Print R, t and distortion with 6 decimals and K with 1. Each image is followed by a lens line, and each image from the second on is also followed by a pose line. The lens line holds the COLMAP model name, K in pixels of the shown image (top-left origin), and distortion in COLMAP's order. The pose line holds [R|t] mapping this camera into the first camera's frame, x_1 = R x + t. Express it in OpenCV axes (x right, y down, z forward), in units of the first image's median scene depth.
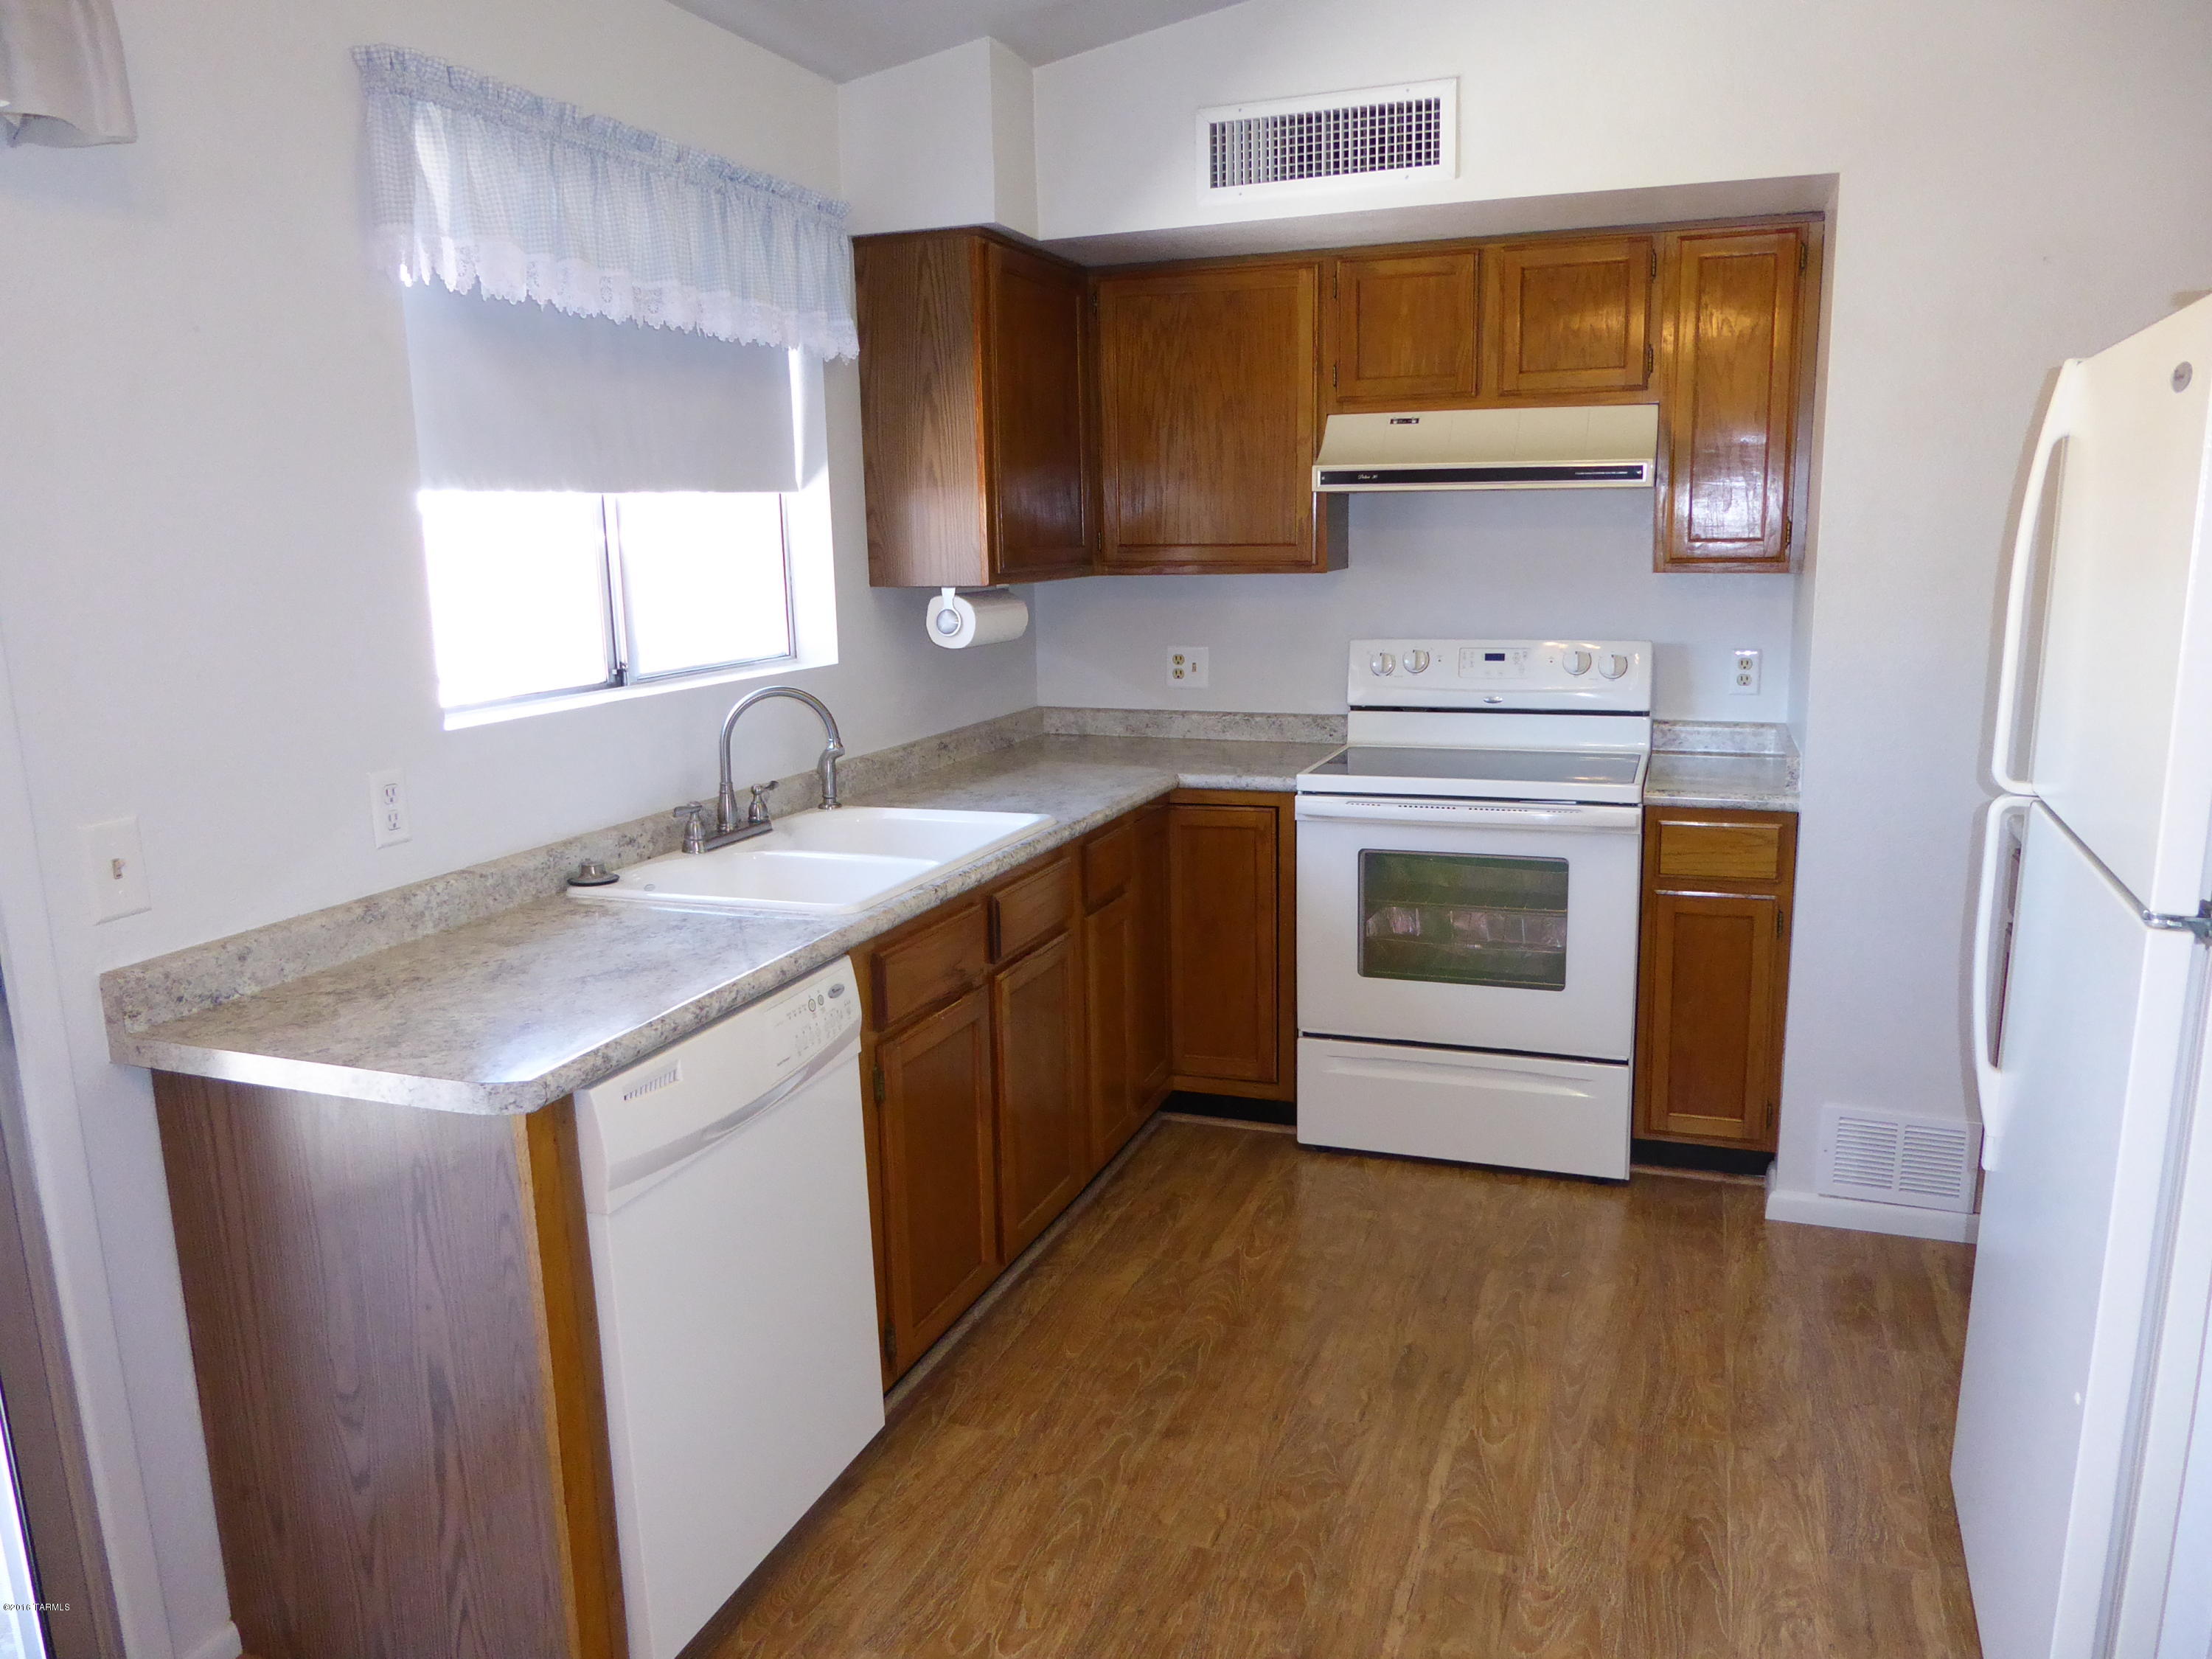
lens RADIAL K [[1522.2, 0, 1101.2], [0, 1522.2, 834.5], [0, 0, 1]] dist [-0.039355, 0.003625]
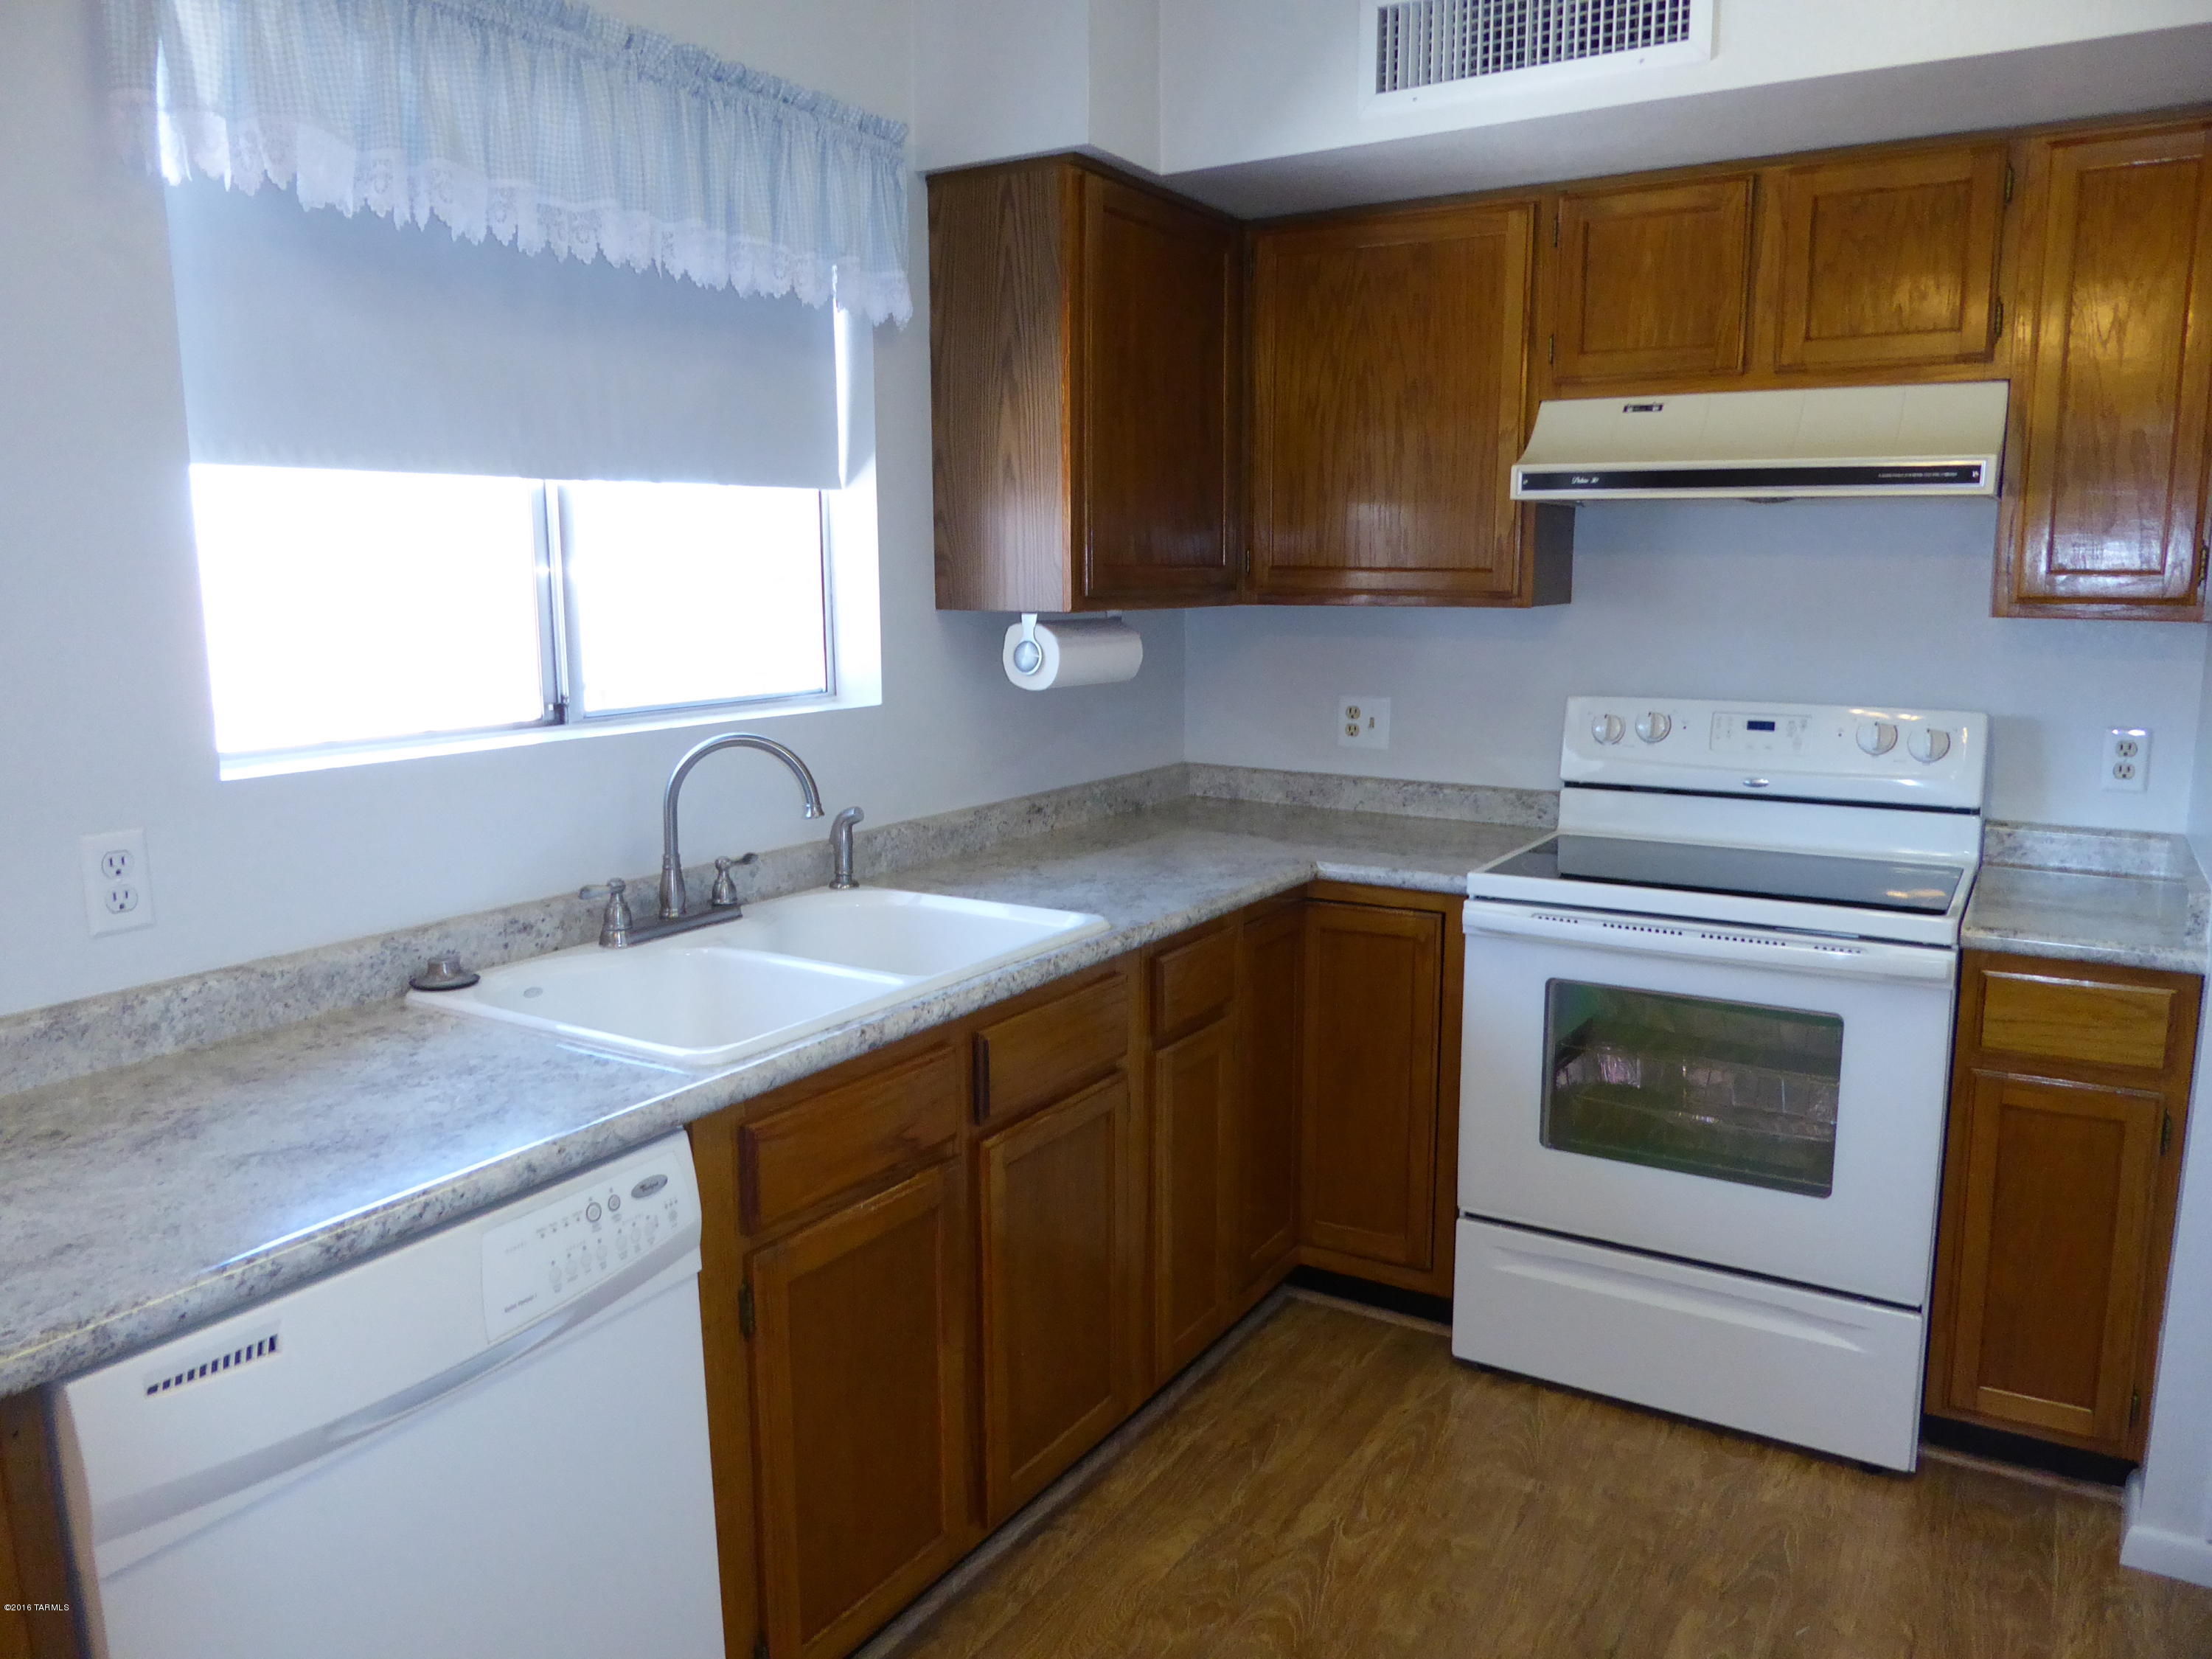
lens RADIAL K [[1522.2, 0, 1111.0], [0, 1522.2, 833.0], [0, 0, 1]] dist [-0.039355, 0.003625]
pose [[0.981562, 0.050144, -0.184450, 0.098597], [-0.054800, 0.998292, -0.020228, -0.036451], [0.183121, 0.029962, 0.982634, 0.245491]]
